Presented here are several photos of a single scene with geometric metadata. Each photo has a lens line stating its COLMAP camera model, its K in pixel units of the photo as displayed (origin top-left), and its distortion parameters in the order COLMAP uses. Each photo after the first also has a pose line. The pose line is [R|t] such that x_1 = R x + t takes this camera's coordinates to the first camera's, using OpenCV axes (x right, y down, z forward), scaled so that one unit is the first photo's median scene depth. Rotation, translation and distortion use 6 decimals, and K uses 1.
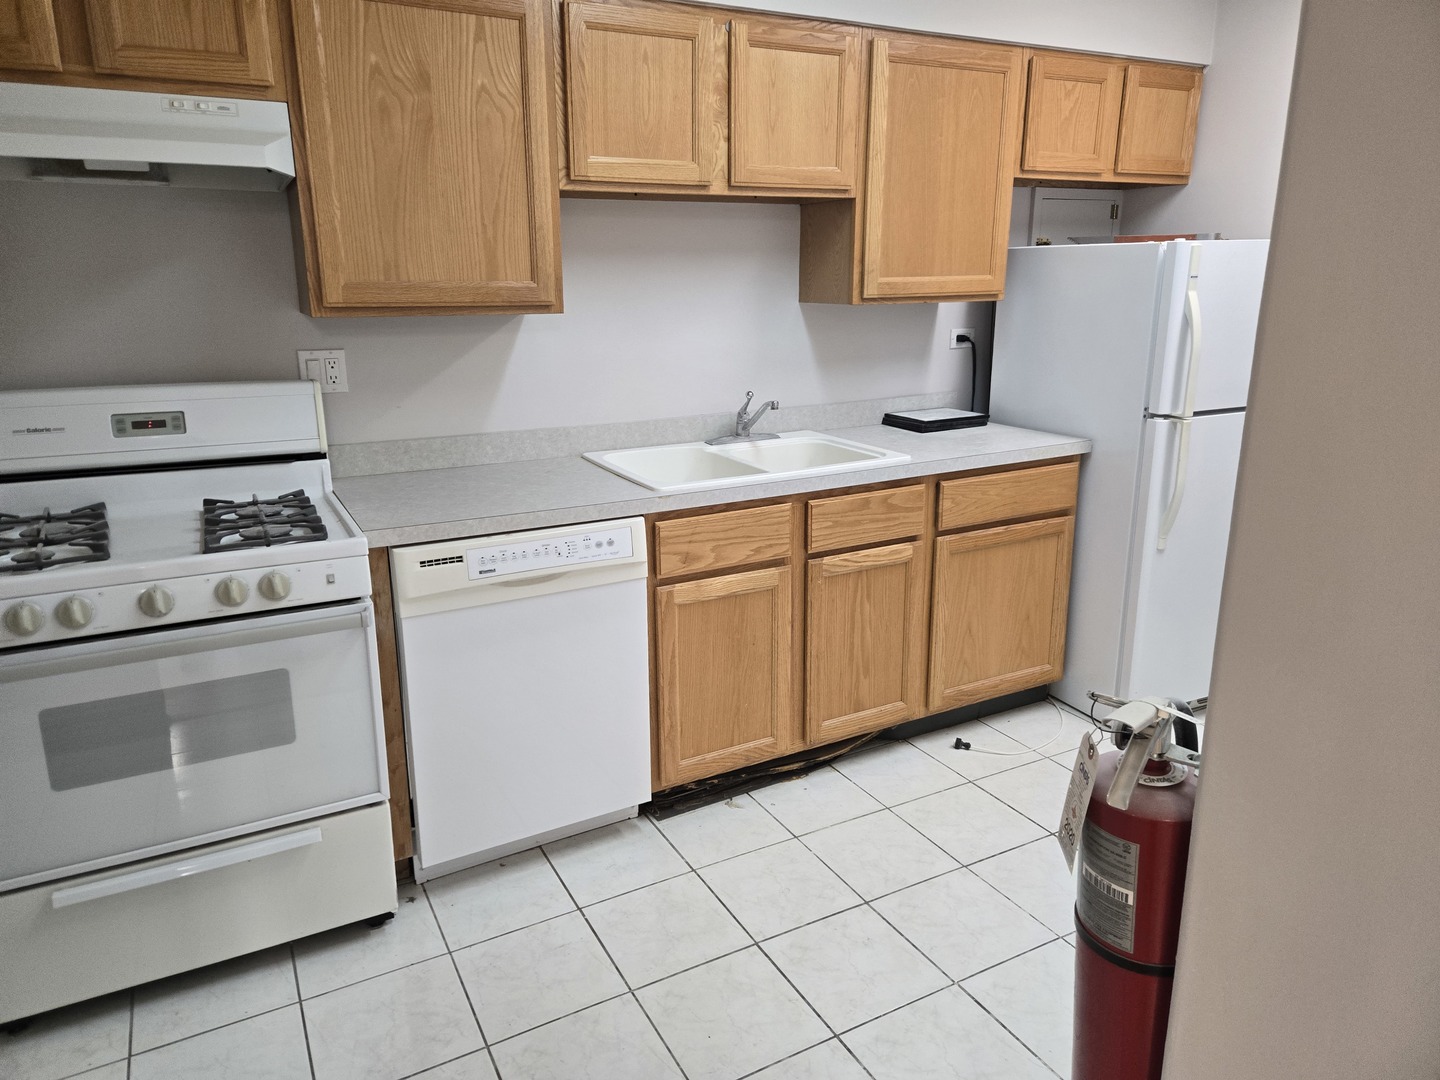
lens RADIAL K [[962.3, 0, 720.5], [0, 962.3, 533.6], [0, 0, 1]] dist [0.069567, -0.054575]
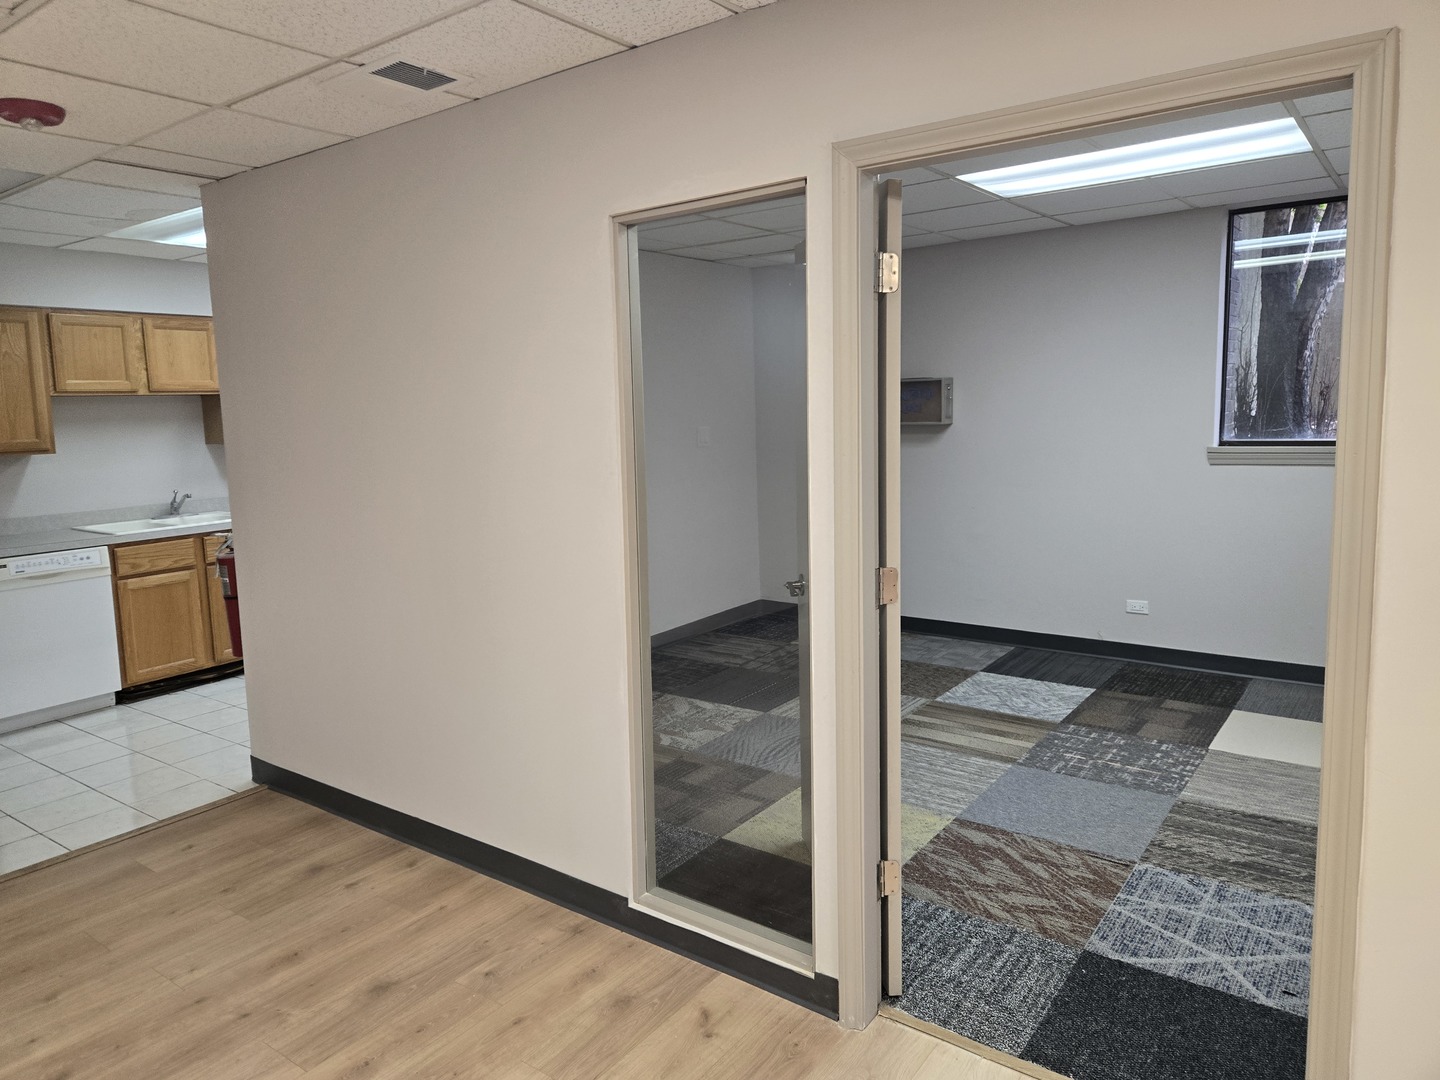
lens RADIAL K [[962.3, 0, 708.2], [0, 962.3, 529.2], [0, 0, 1]] dist [0.069567, -0.054575]
pose [[0.908281, -0.071604, 0.412188, 0.216757], [0.127357, 0.985807, -0.109388, 0.323237], [-0.398505, 0.151850, 0.904508, -1.361608]]
